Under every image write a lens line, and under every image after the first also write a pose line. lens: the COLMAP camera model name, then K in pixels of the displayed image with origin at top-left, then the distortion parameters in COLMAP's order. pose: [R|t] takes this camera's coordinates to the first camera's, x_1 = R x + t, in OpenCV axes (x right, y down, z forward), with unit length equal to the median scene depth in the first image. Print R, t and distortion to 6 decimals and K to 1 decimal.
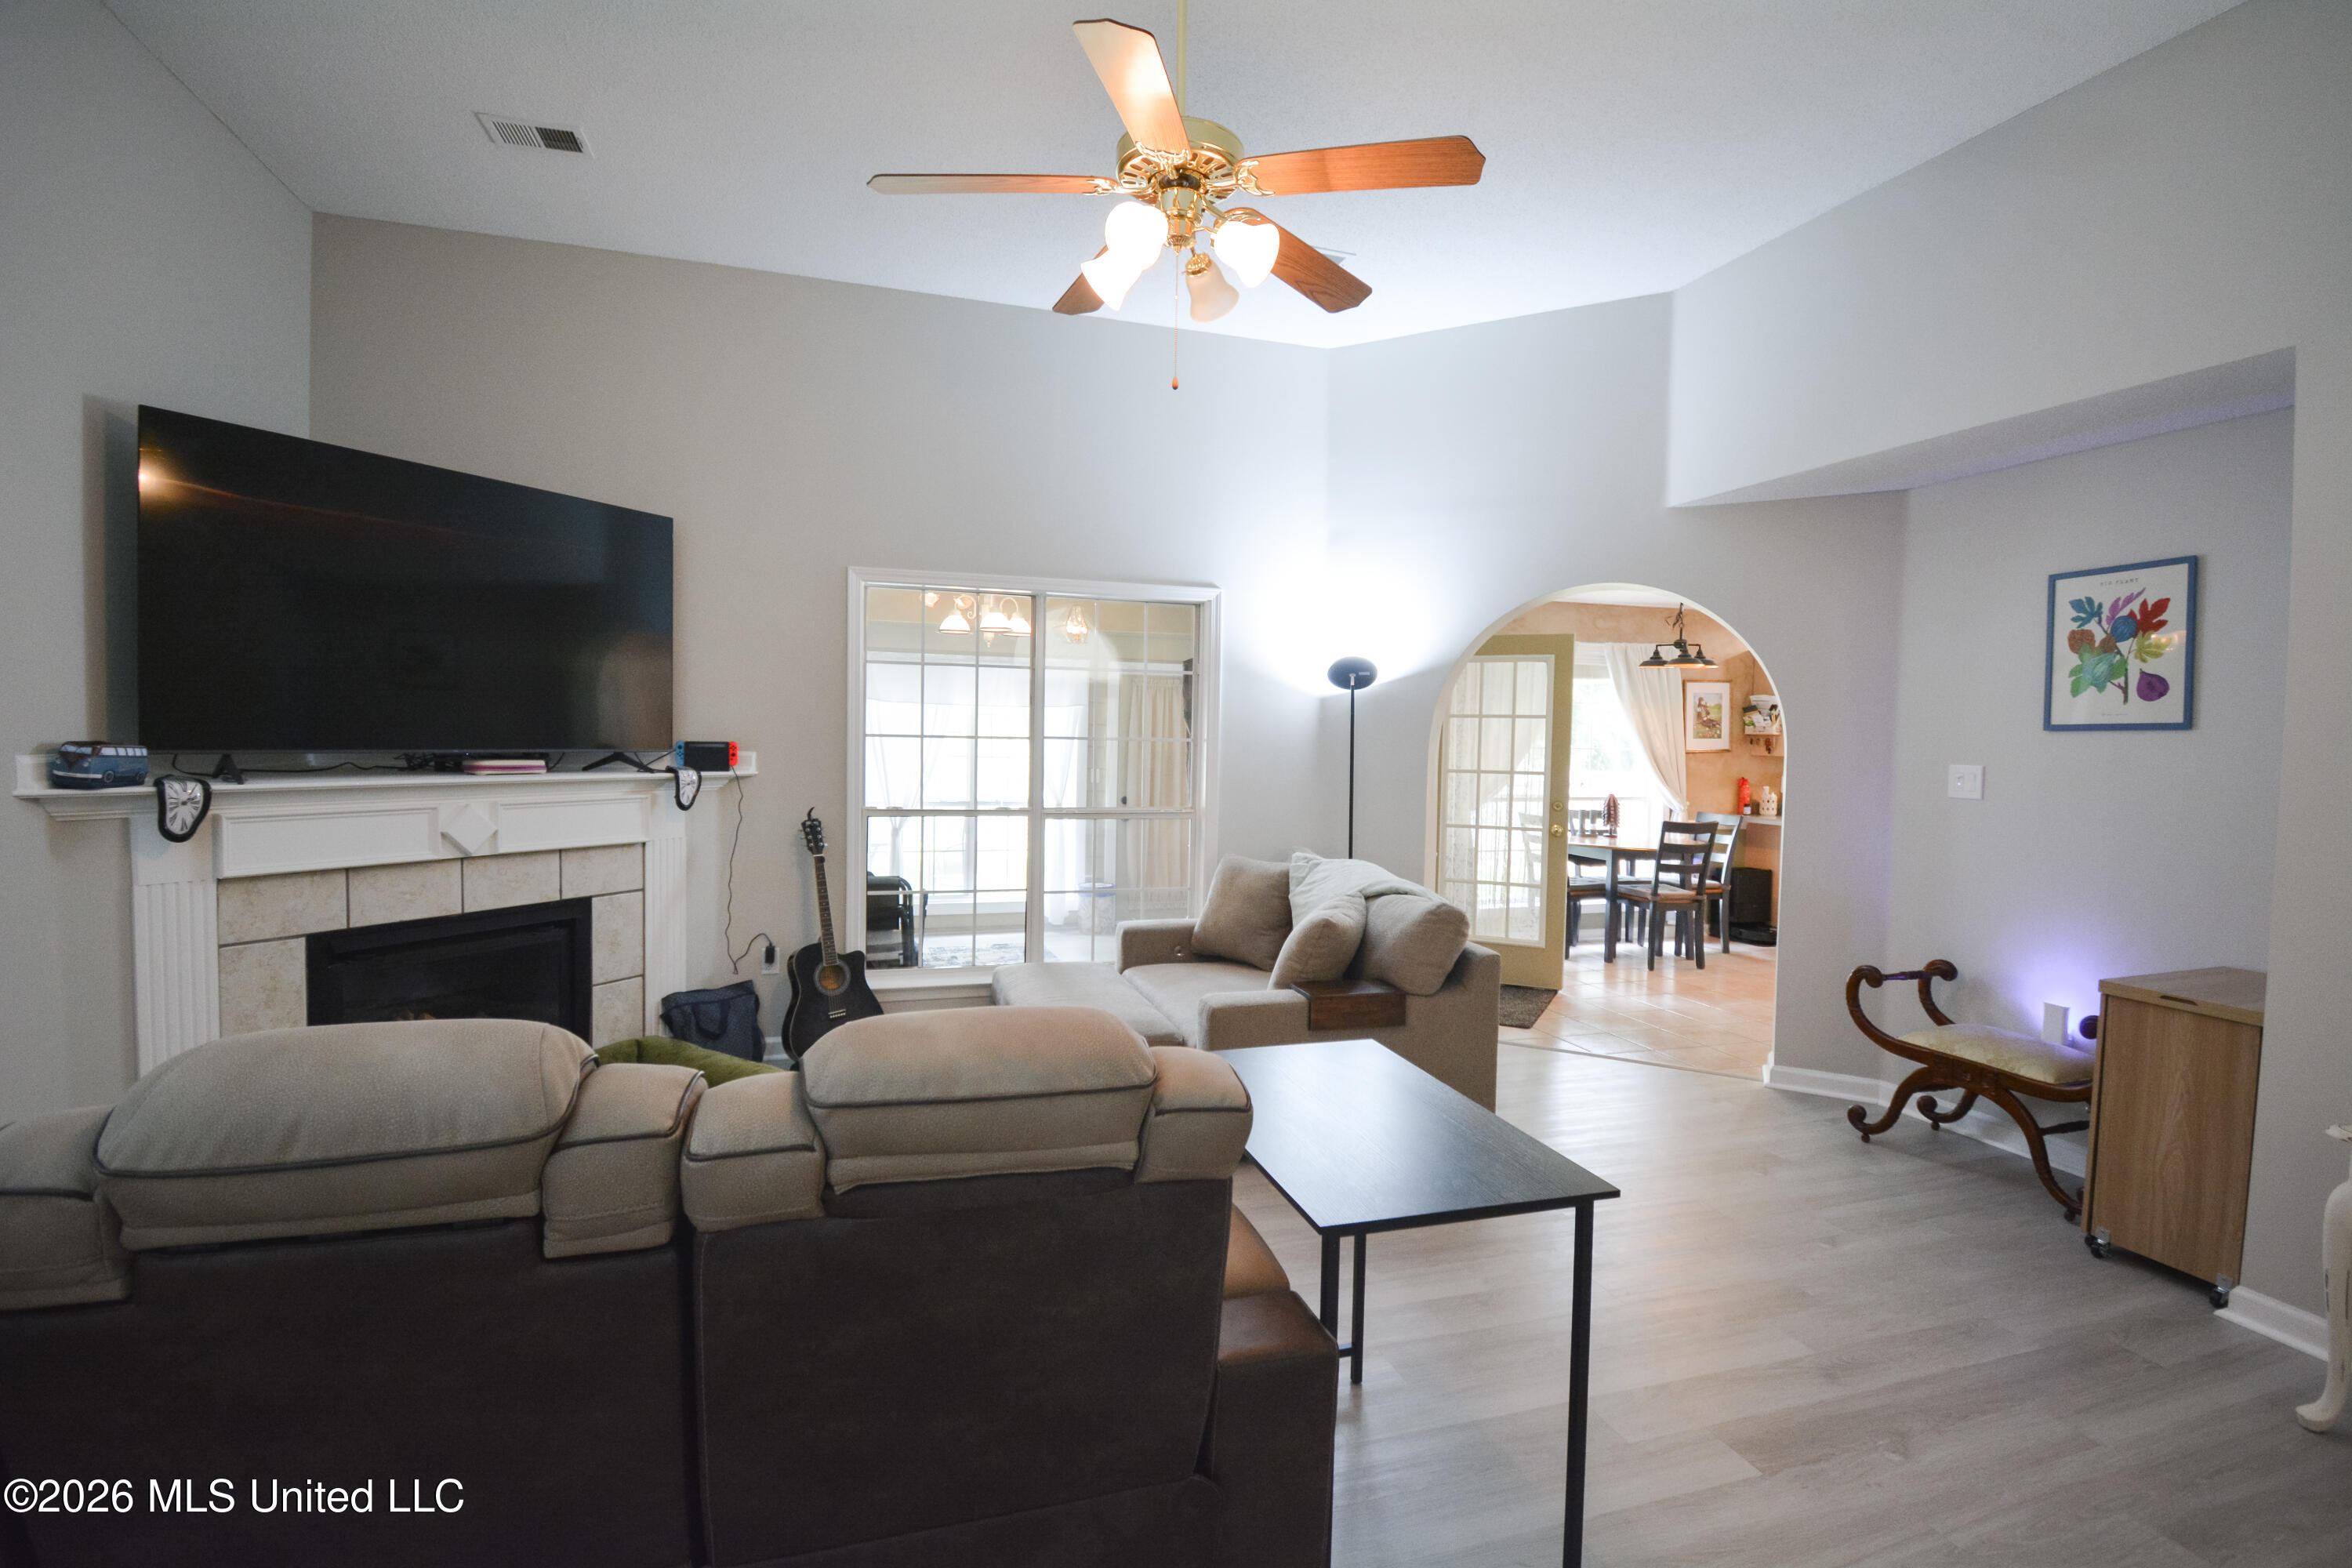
lens RADIAL K [[1046.8, 0, 1205.8], [0, 1046.8, 780.4], [0, 0, 1]] dist [0.011156, -0.019763]
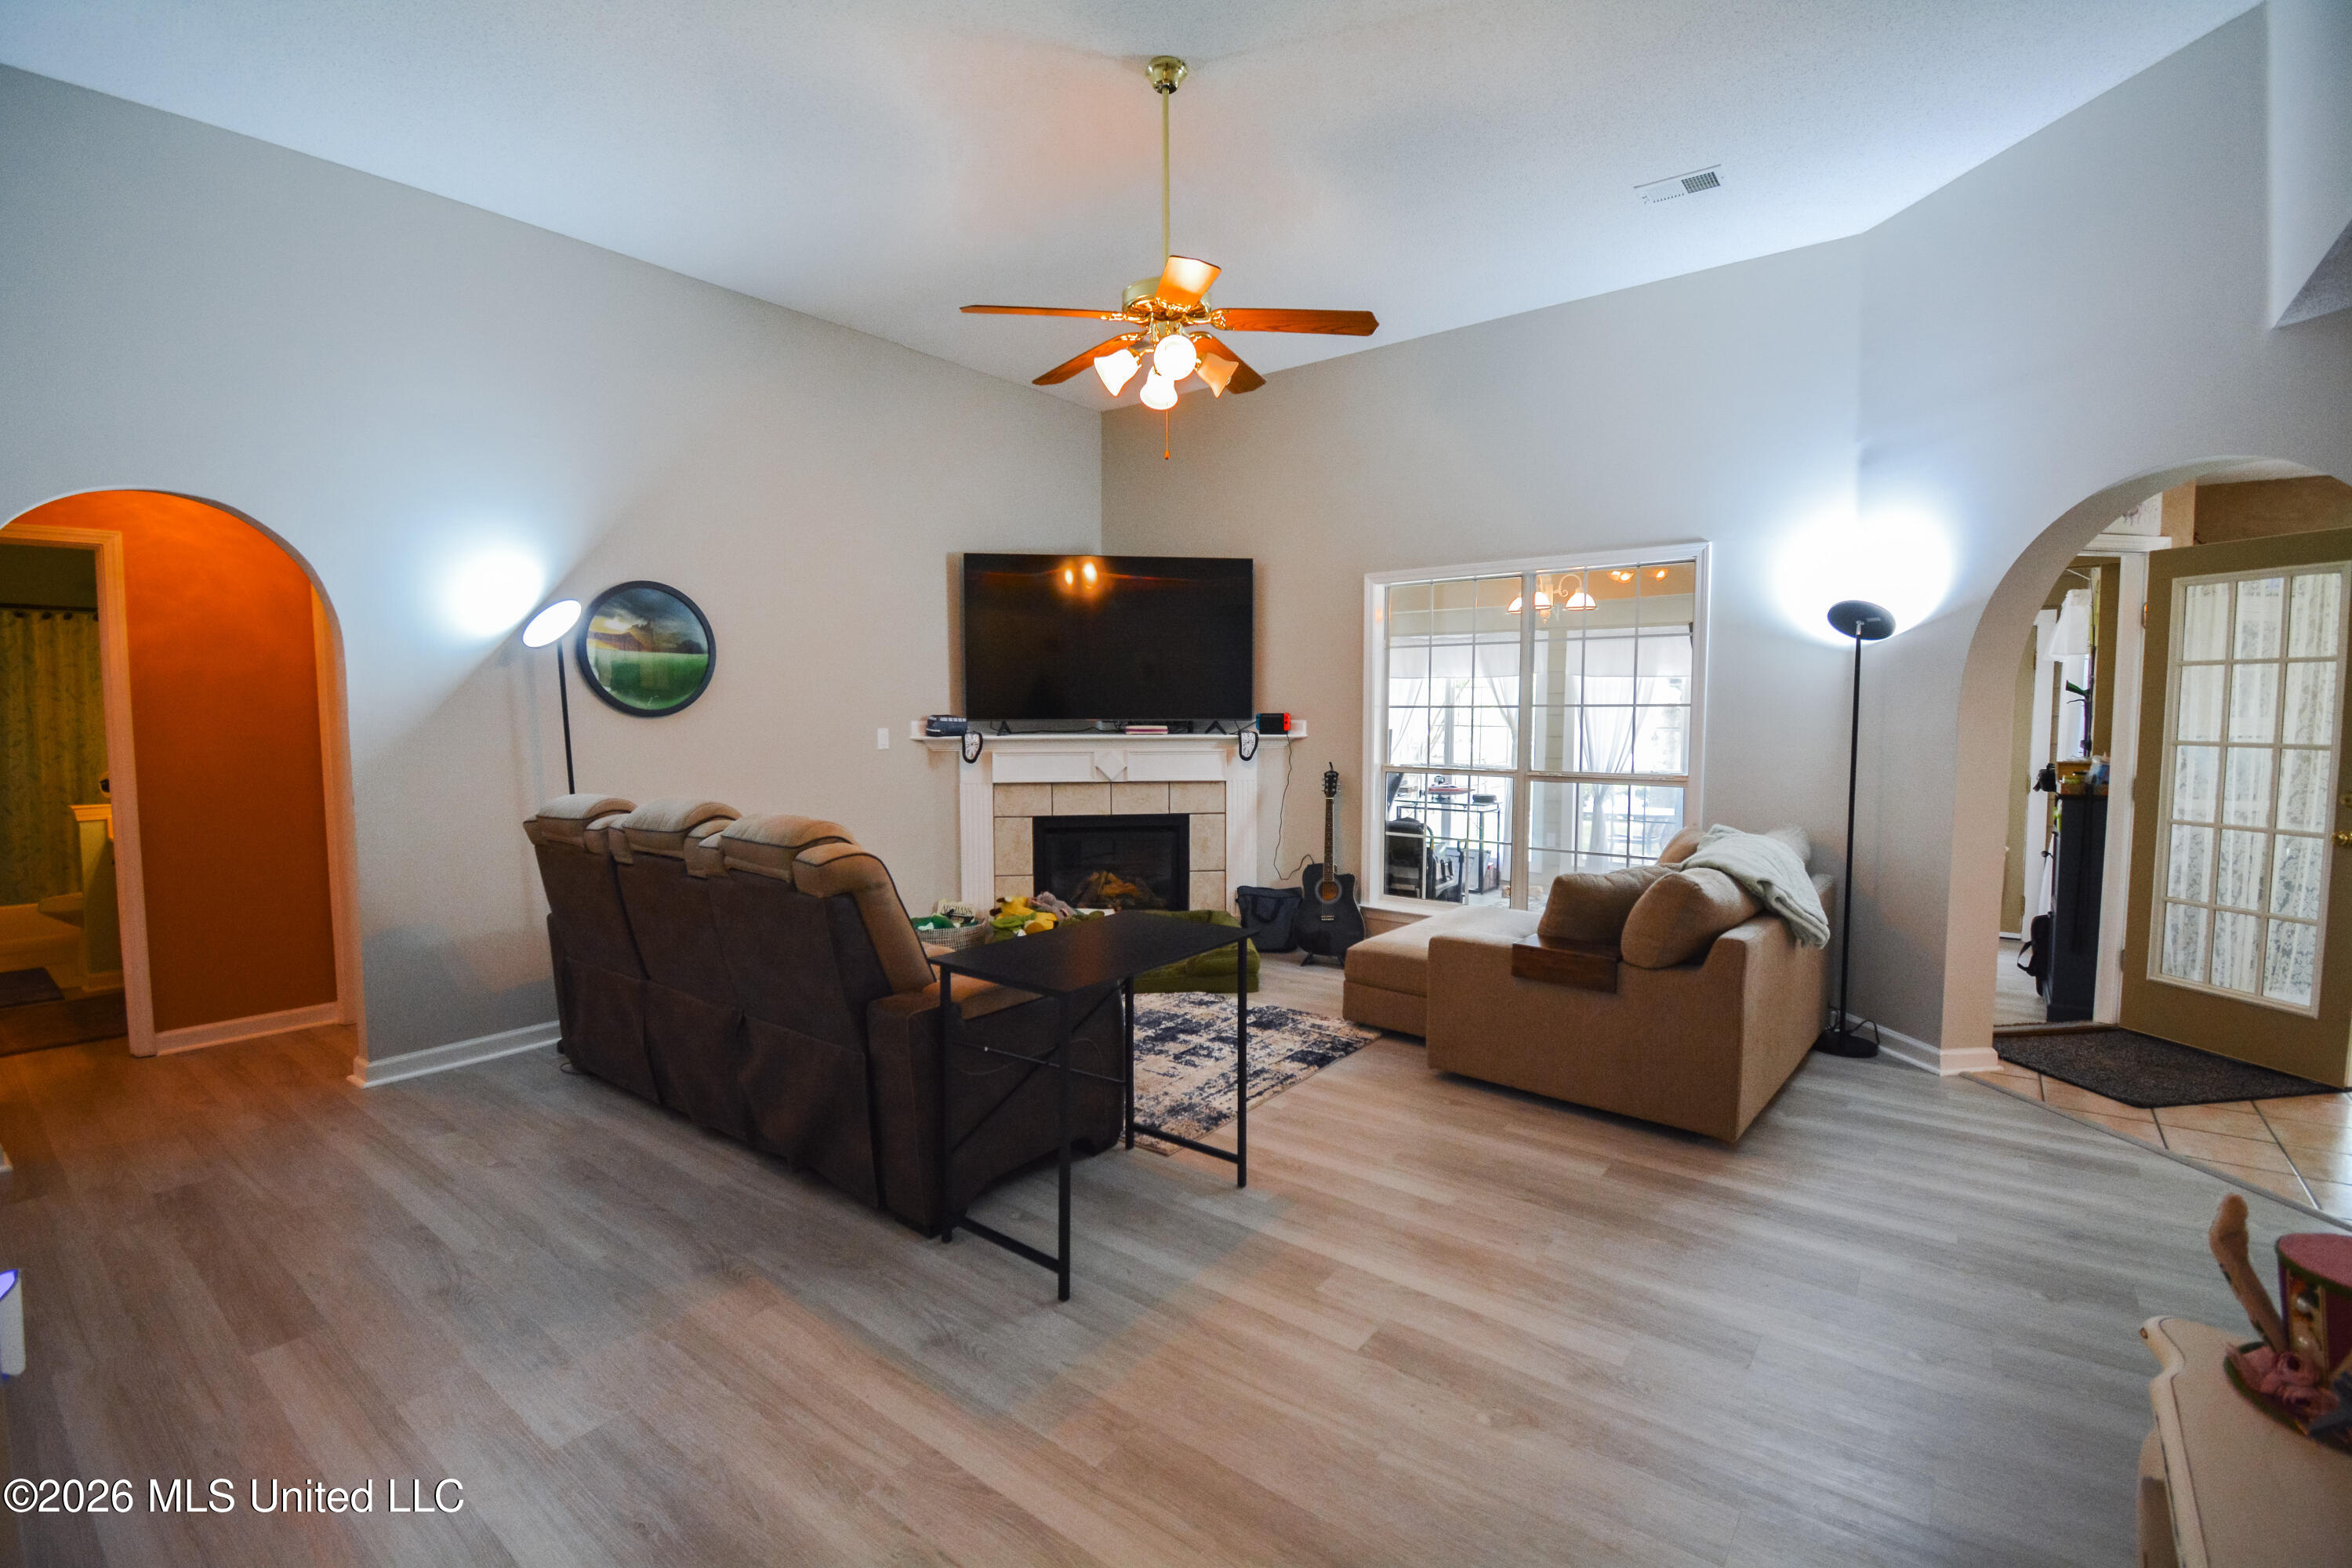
lens RADIAL K [[1046.8, 0, 1186.9], [0, 1046.8, 774.8], [0, 0, 1]] dist [0.011156, -0.019763]
pose [[0.573961, 0.033172, -0.818211, 0.674960], [-0.021437, 0.999445, 0.025482, 0.013649], [0.818602, 0.002914, 0.574354, 0.106678]]
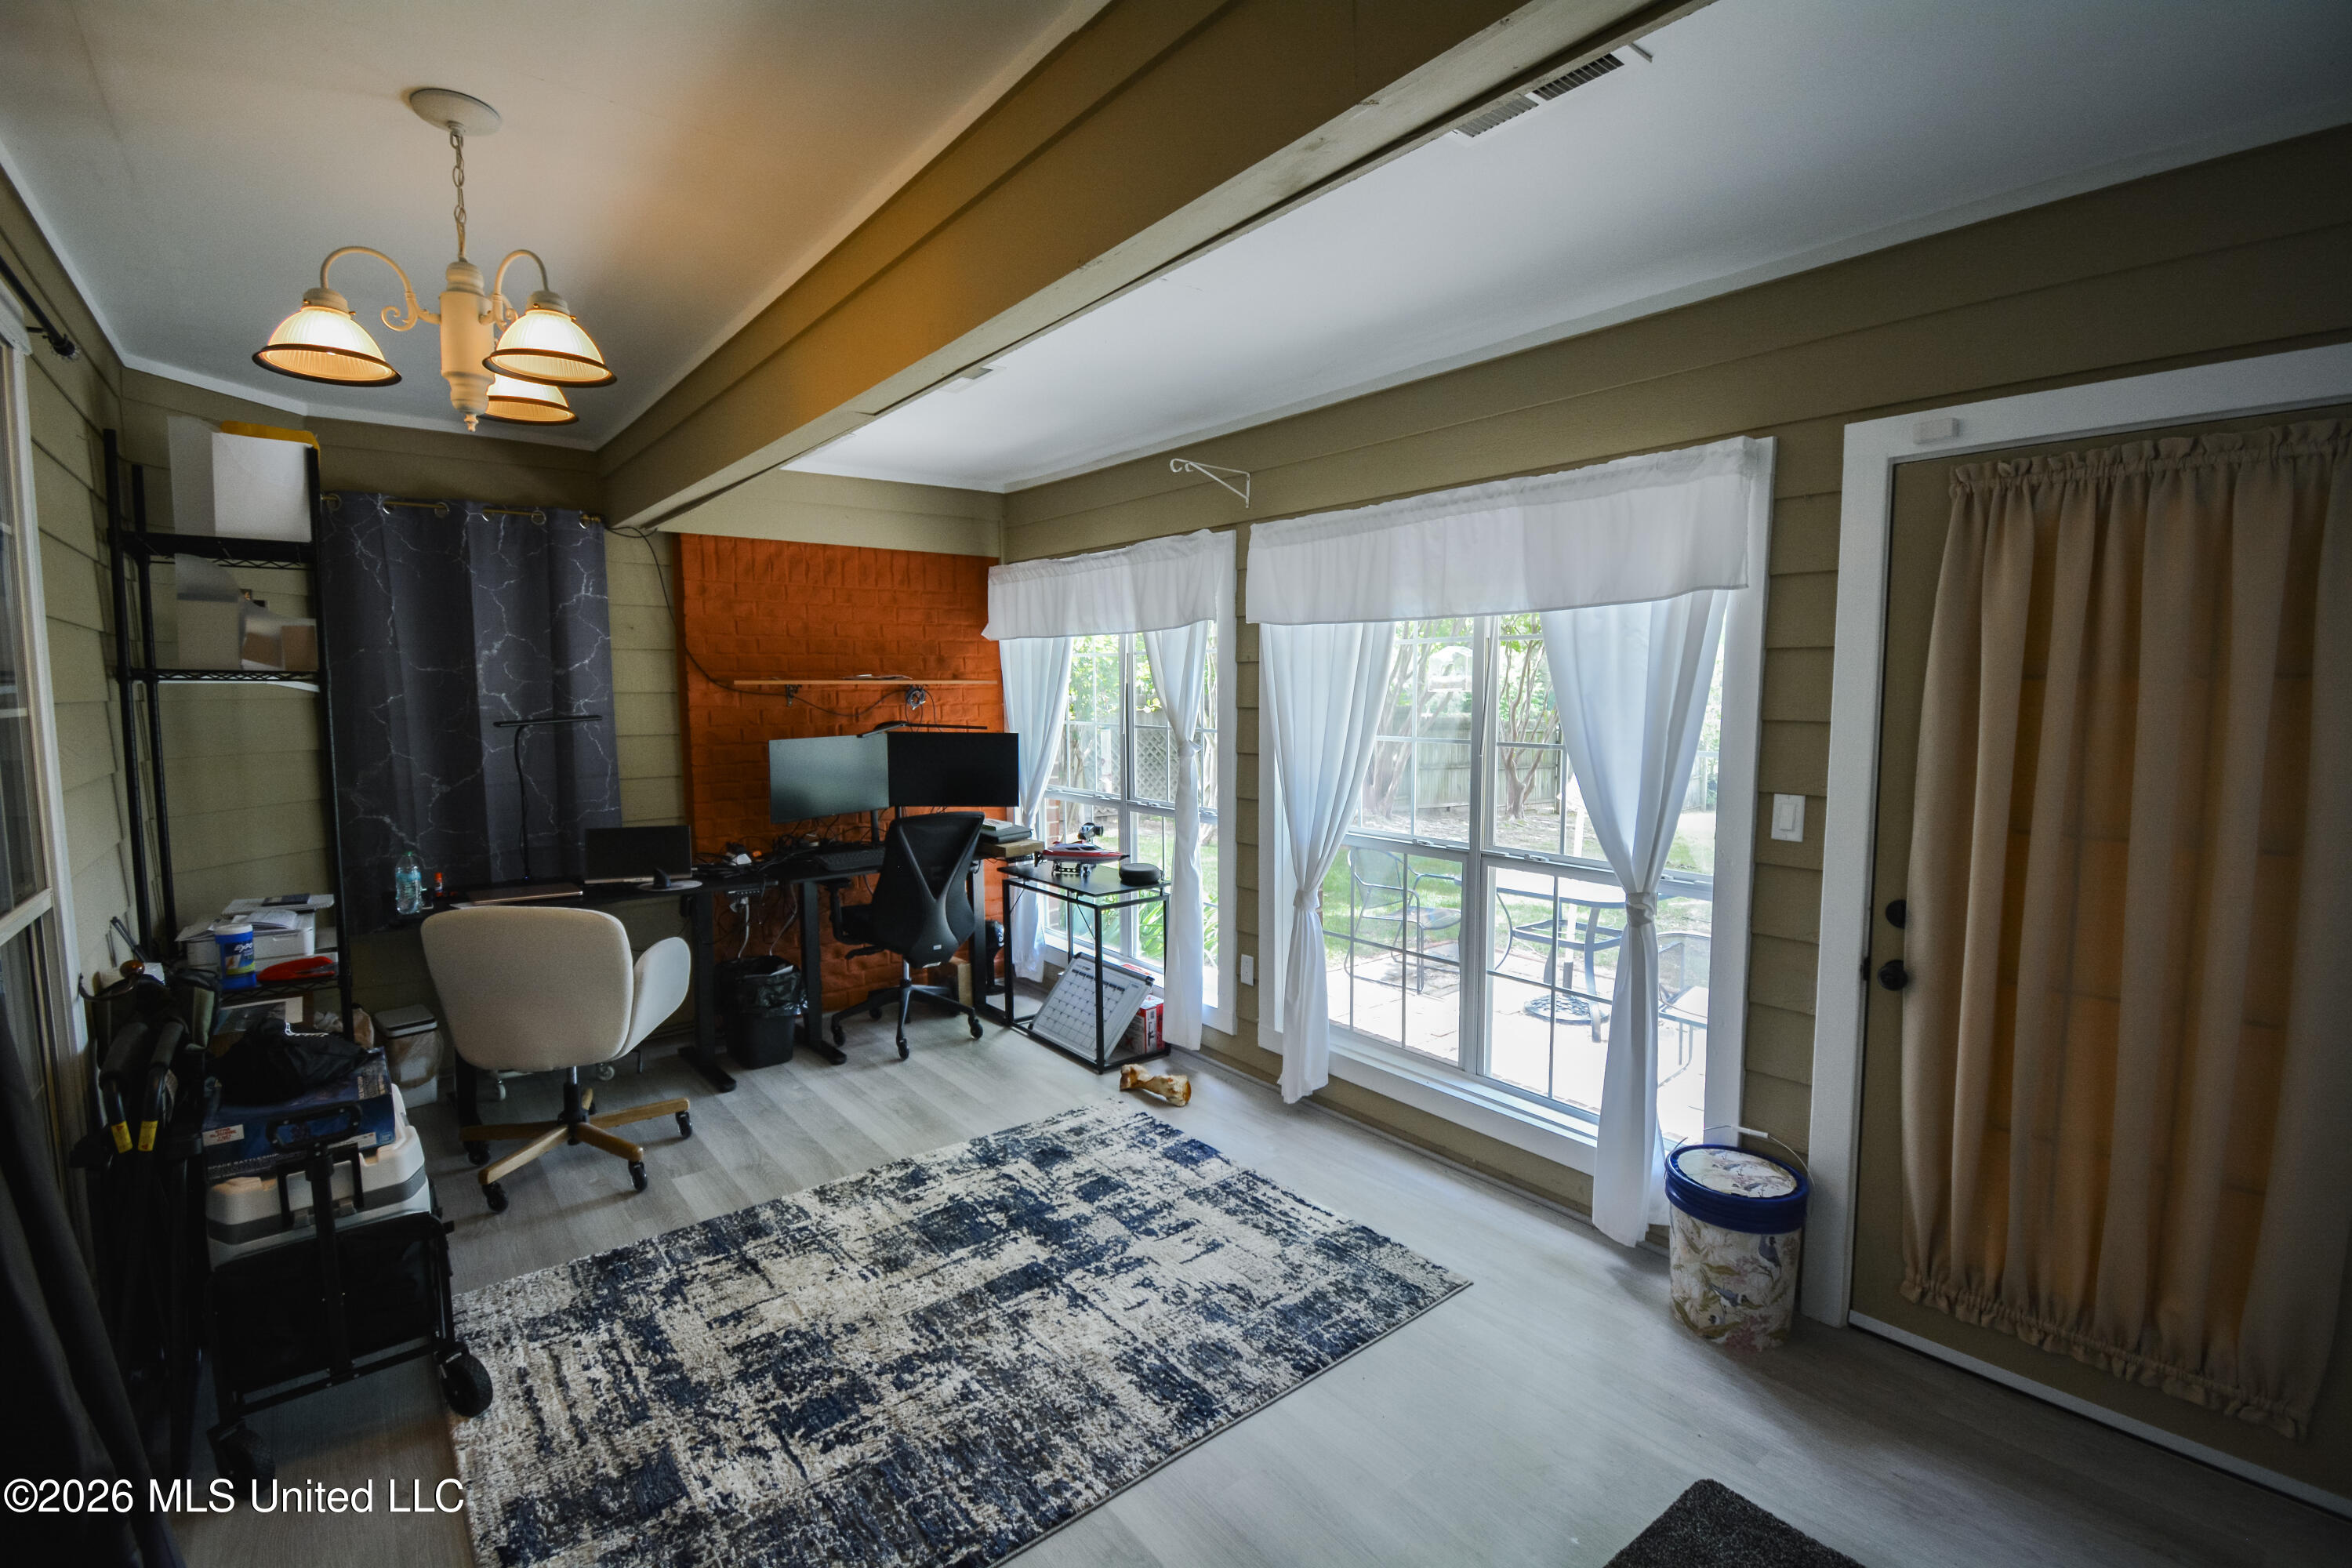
lens RADIAL K [[1046.8, 0, 1181.1], [0, 1046.8, 776.2], [0, 0, 1]] dist [0.011156, -0.019763]
pose [[0.932824, -0.035461, 0.358583, -0.396864], [0.020892, 0.998794, 0.044424, -0.031105], [-0.359726, -0.033949, 0.932440, 0.012210]]
